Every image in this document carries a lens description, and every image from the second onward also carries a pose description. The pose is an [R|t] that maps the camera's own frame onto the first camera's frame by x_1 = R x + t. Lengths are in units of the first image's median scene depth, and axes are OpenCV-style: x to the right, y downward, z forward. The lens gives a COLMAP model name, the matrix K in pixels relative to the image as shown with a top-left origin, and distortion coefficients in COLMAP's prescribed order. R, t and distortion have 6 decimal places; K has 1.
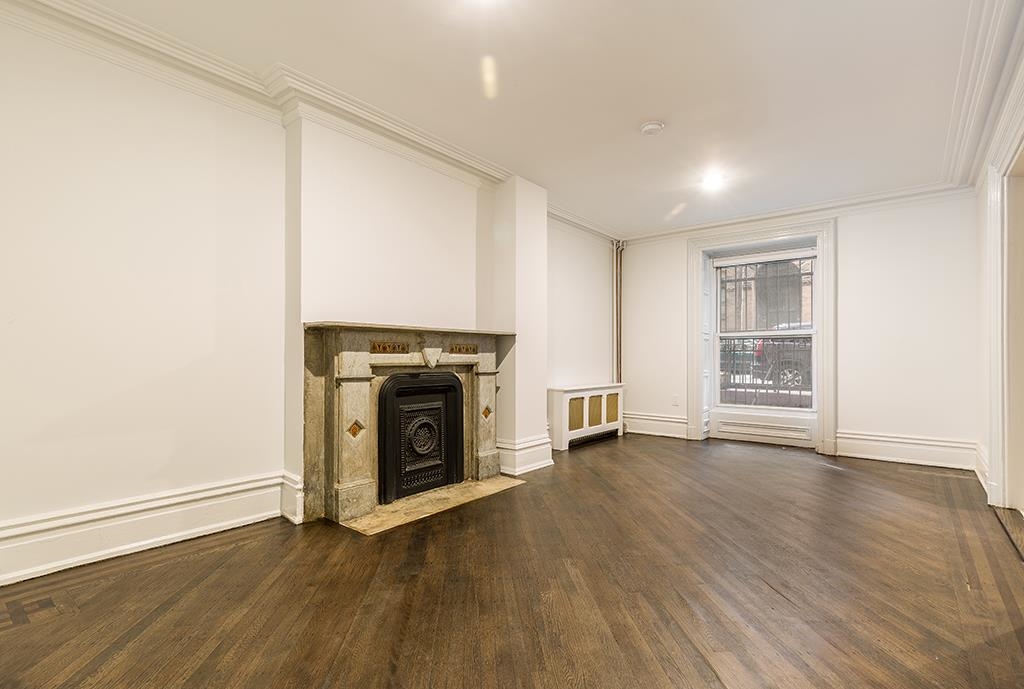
lens RADIAL K [[468.6, 0, 534.3], [0, 468.6, 351.0], [0, 0, 1]] dist [0.010568, -0.000796]
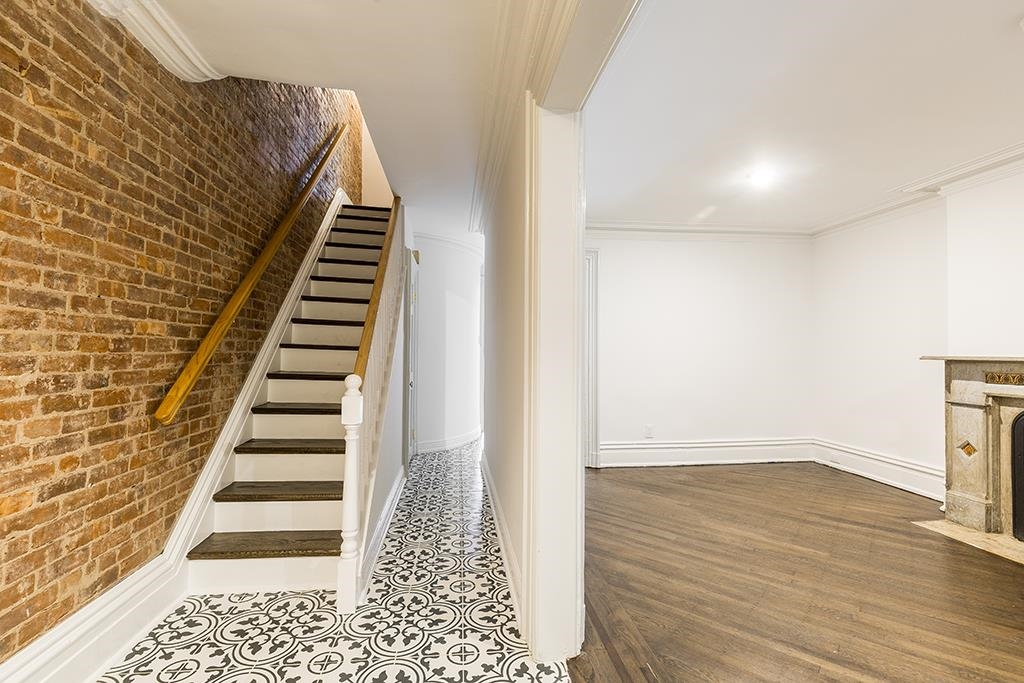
lens RADIAL K [[468.6, 0, 517.4], [0, 468.6, 346.3], [0, 0, 1]] dist [0.010568, -0.000796]
pose [[-0.667264, -0.010416, -0.744749, 1.182066], [-0.003347, 0.999934, -0.010986, -0.064127], [0.744814, -0.004838, -0.667255, 0.941893]]
